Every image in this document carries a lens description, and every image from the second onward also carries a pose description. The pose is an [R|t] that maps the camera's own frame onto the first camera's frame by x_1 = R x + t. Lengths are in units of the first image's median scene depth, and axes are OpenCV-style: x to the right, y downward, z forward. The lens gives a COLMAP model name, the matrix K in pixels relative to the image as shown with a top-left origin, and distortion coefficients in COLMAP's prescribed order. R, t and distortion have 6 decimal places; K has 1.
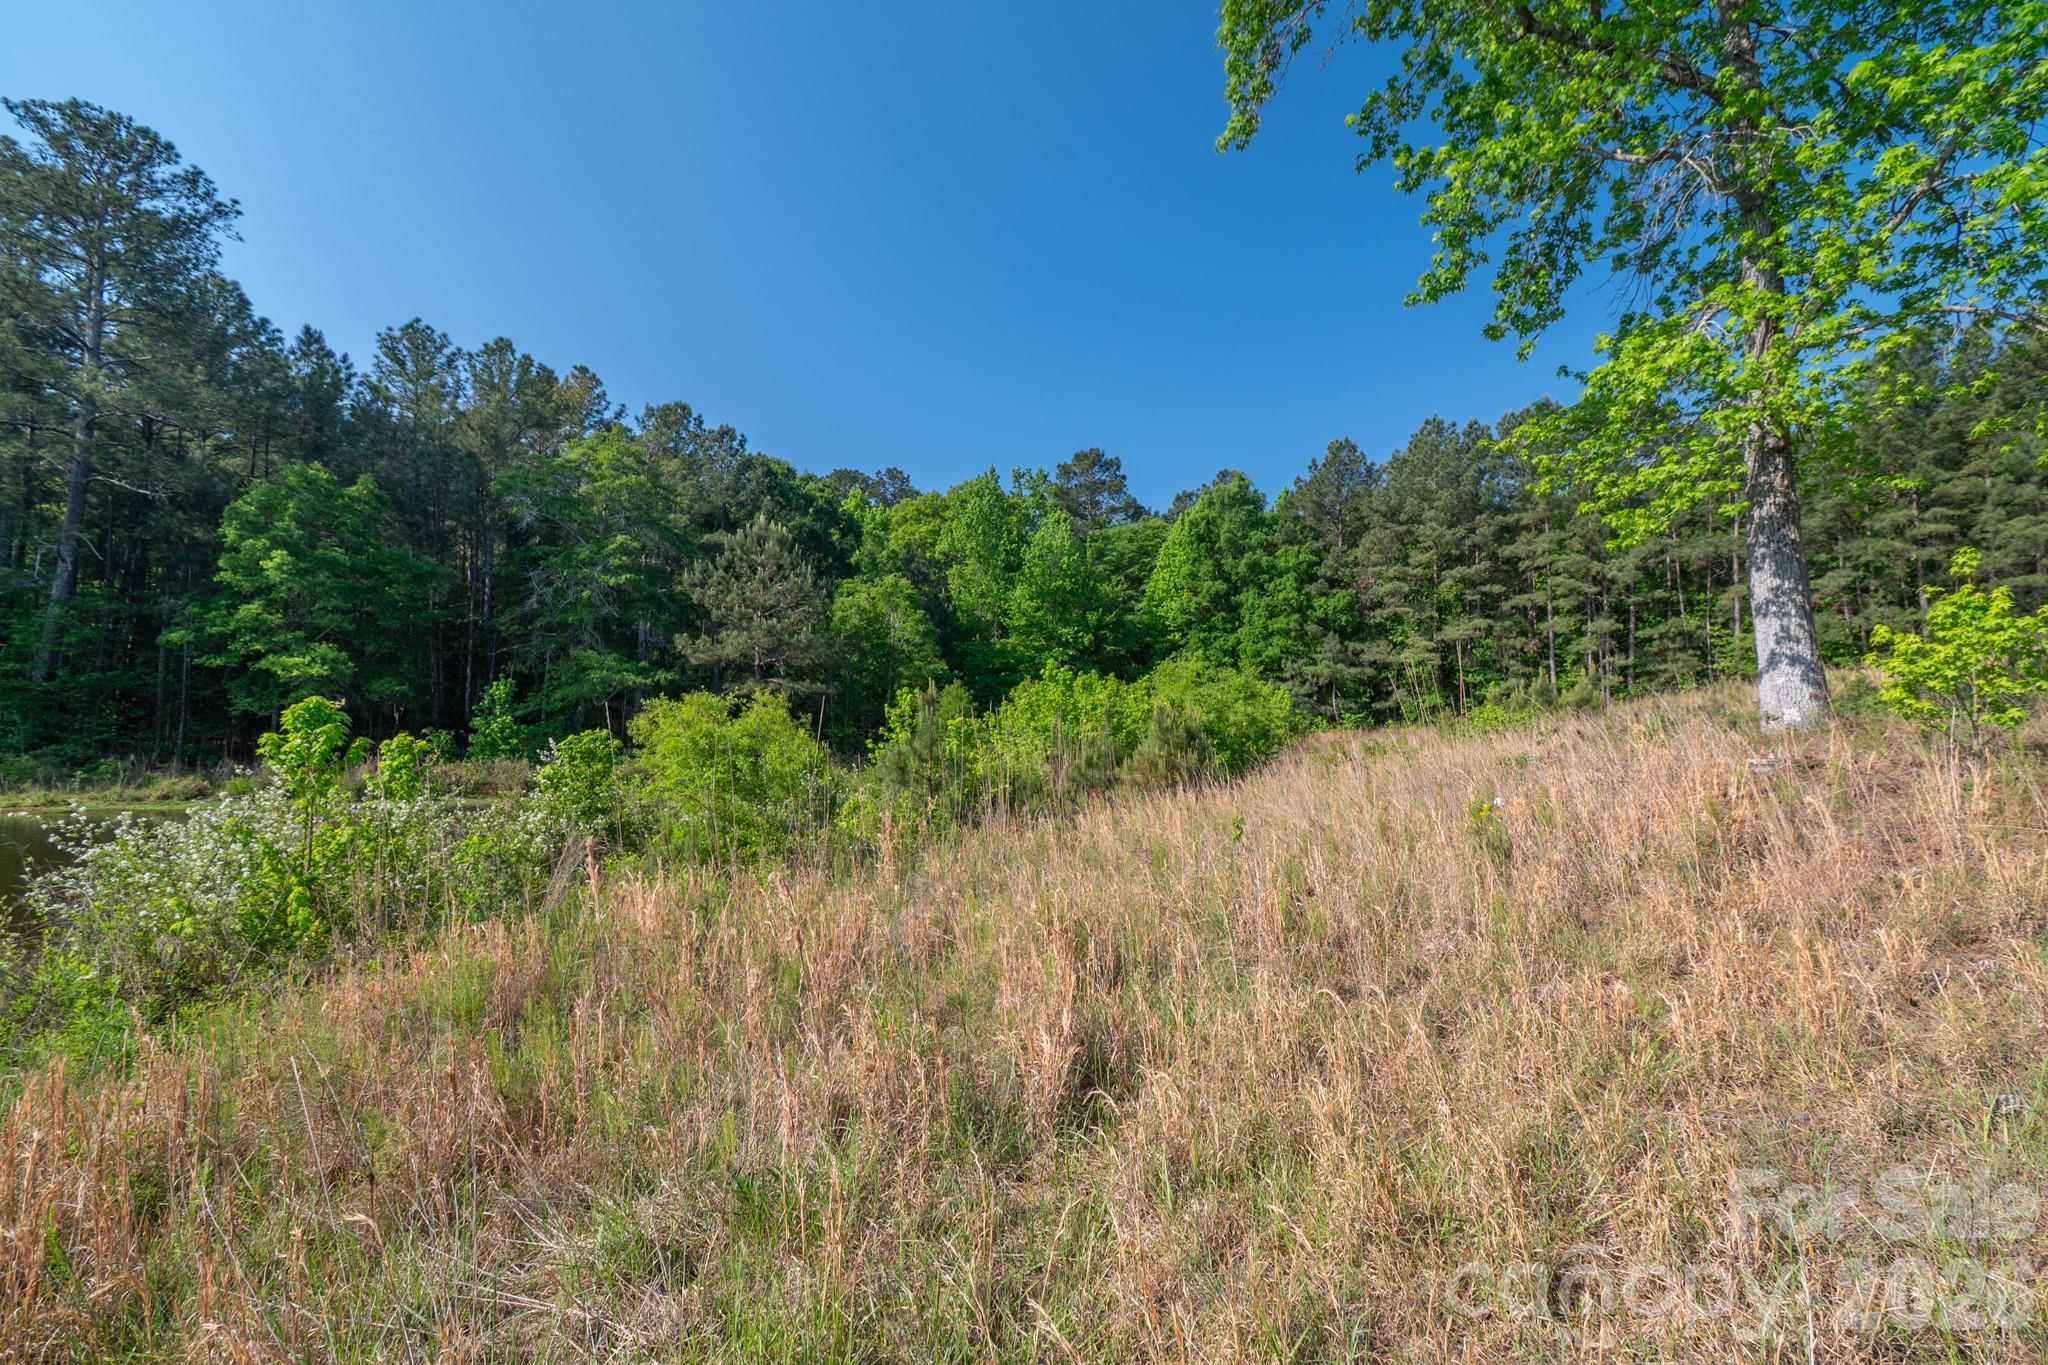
lens RADIAL K [[911.4, 0, 1034.3], [0, 911.4, 692.7], [0, 0, 1]] dist [0.006413, -0.004160]
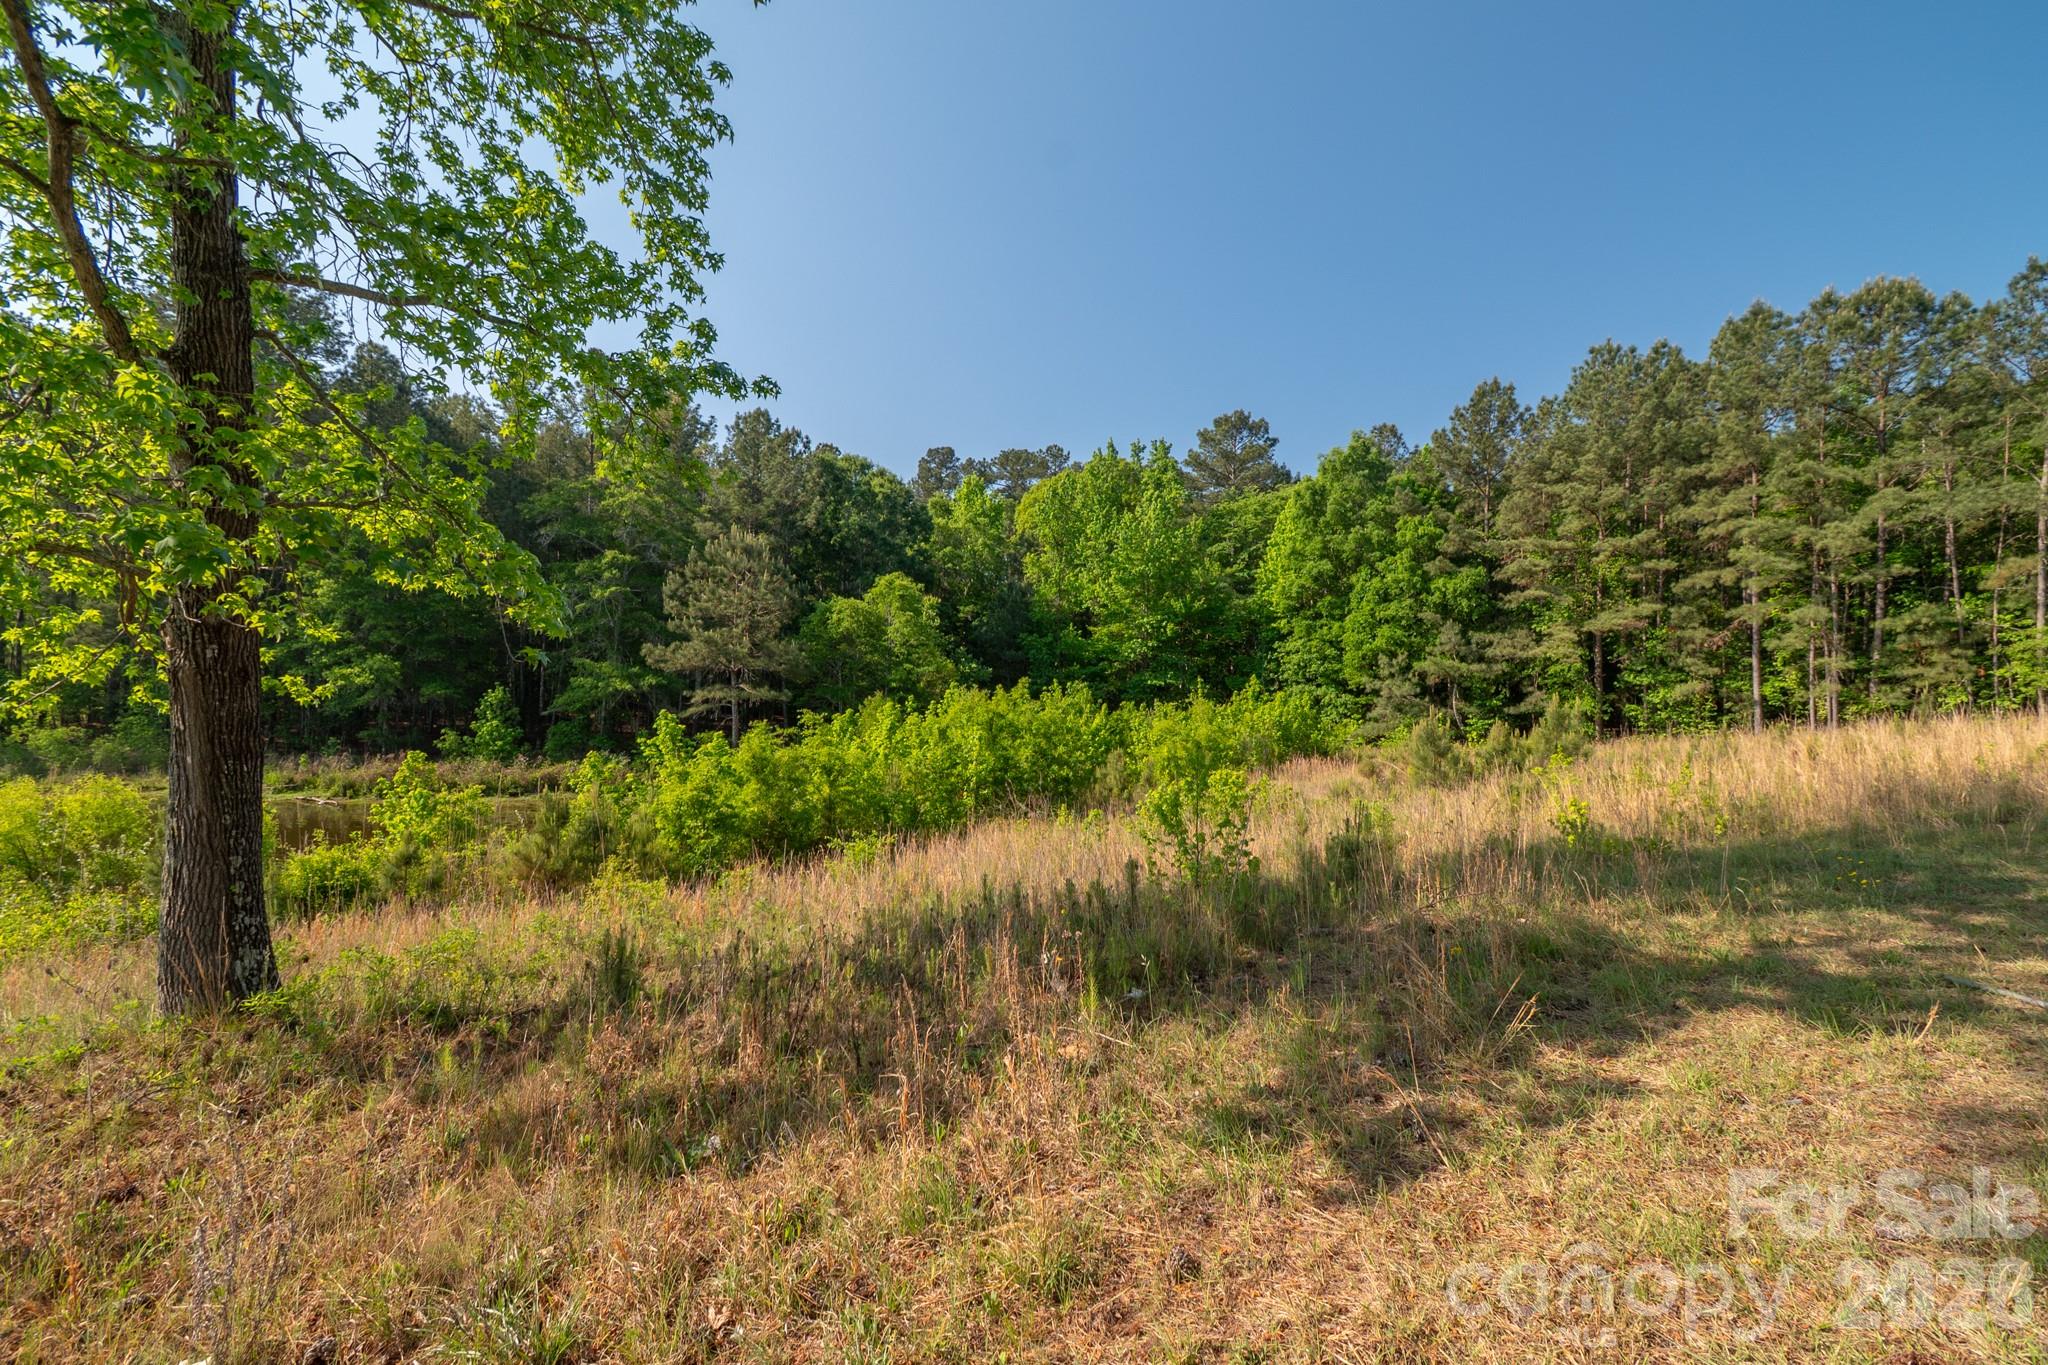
lens RADIAL K [[911.4, 0, 1033.7], [0, 911.4, 691.8], [0, 0, 1]] dist [0.006413, -0.004160]
pose [[0.944391, 0.017592, -0.328352, 0.343531], [-0.004432, 0.999158, 0.040784, -0.048044], [0.328793, -0.037061, 0.943674, 0.129981]]
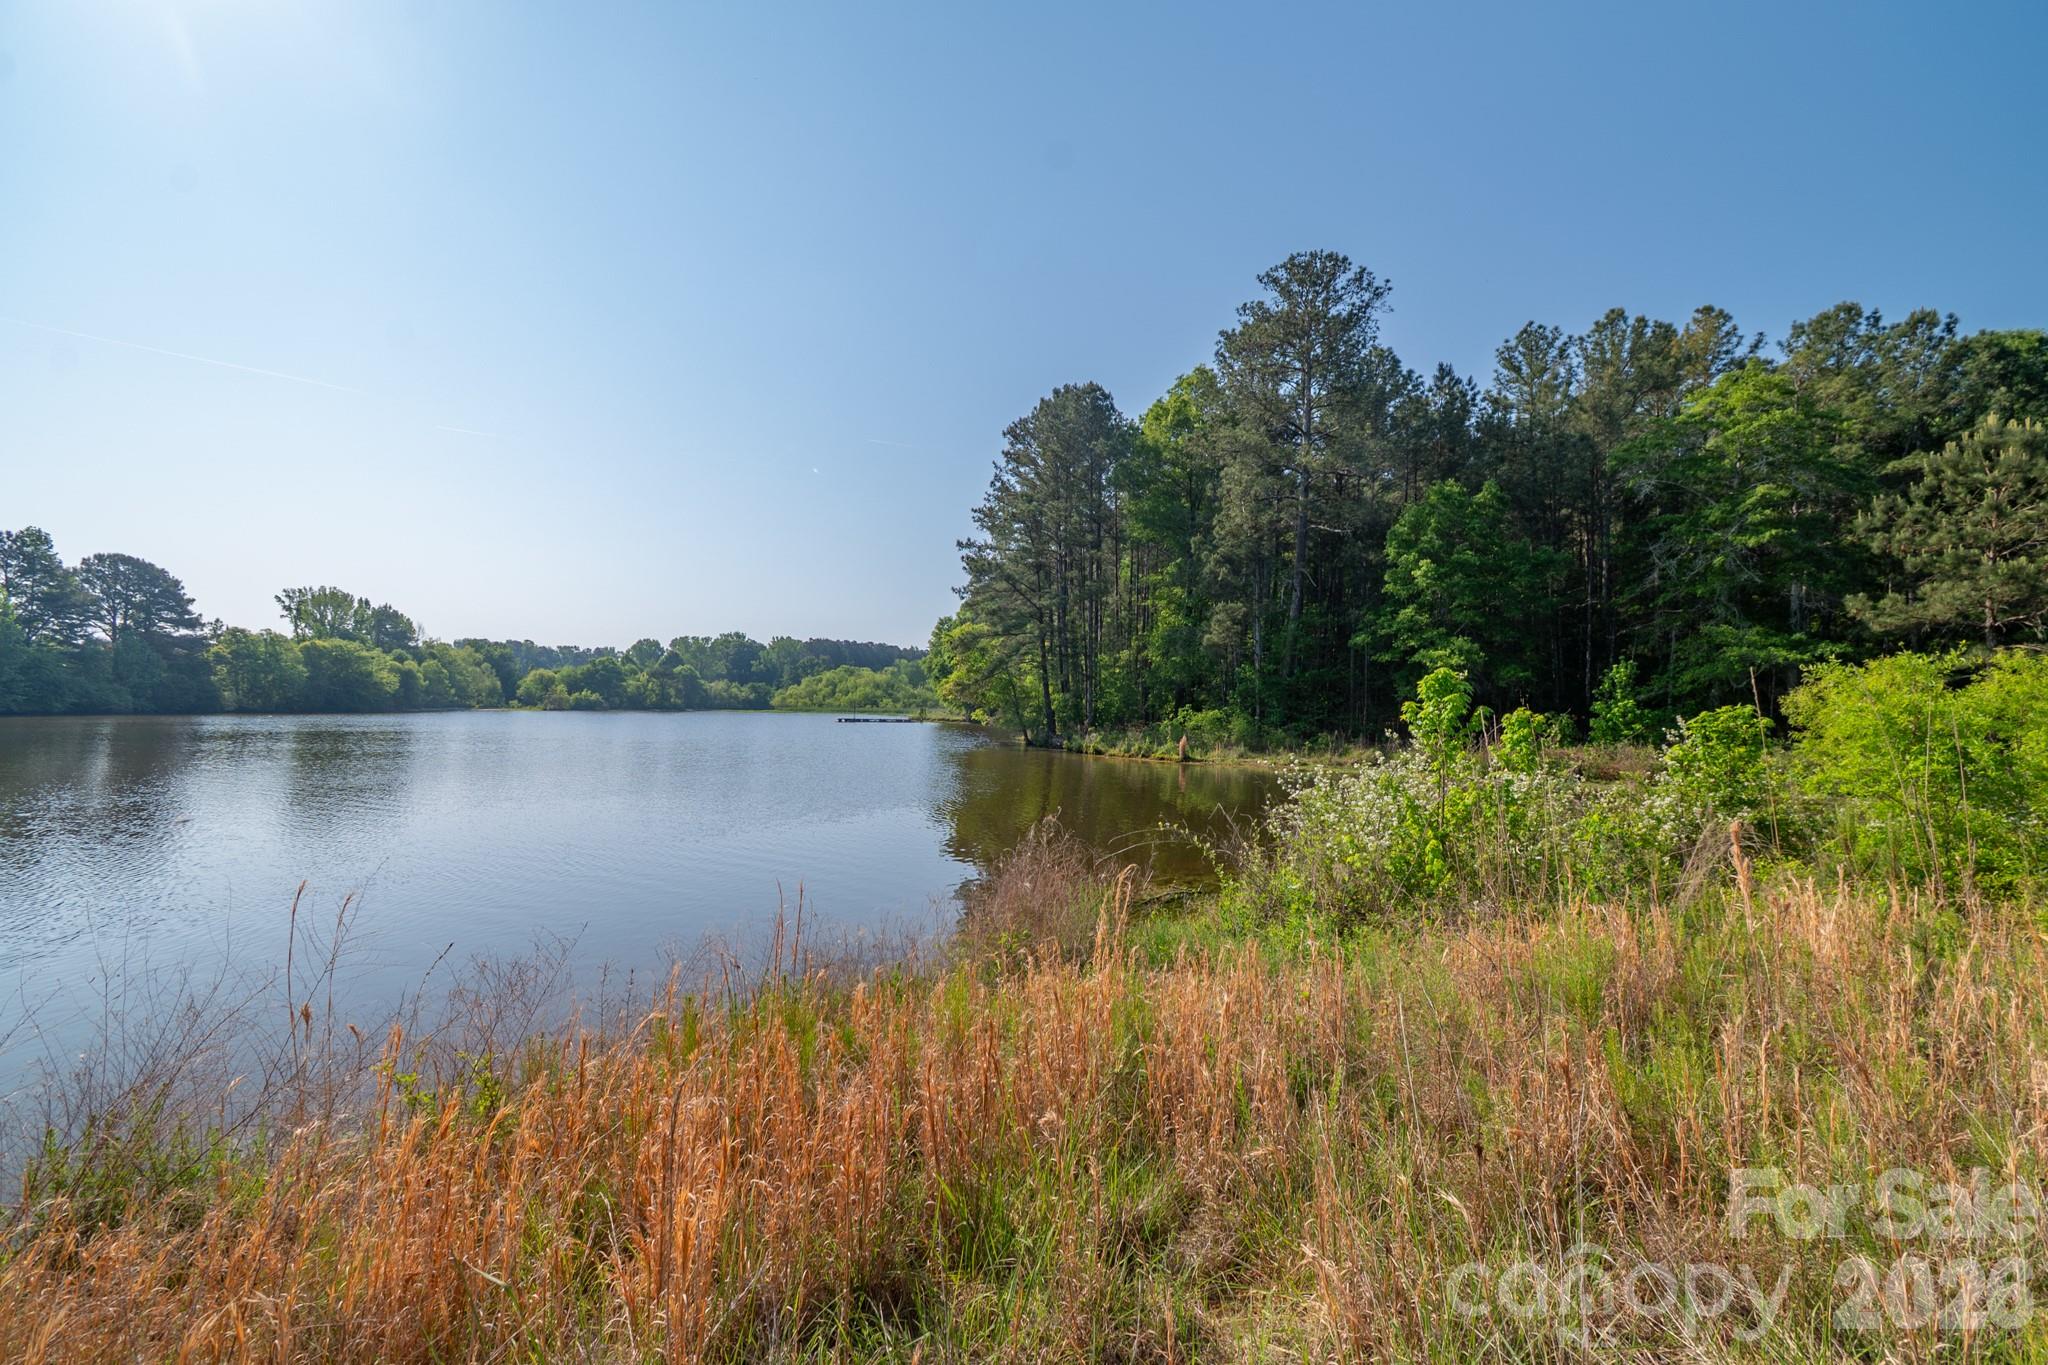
lens RADIAL K [[911.4, 0, 1035.1], [0, 911.4, 690.0], [0, 0, 1]] dist [0.006413, -0.004160]
pose [[0.452827, -0.016512, -0.891445, -0.006602], [0.025200, 0.999666, -0.005715, 0.004098], [0.891242, -0.019877, 0.453092, 0.012590]]
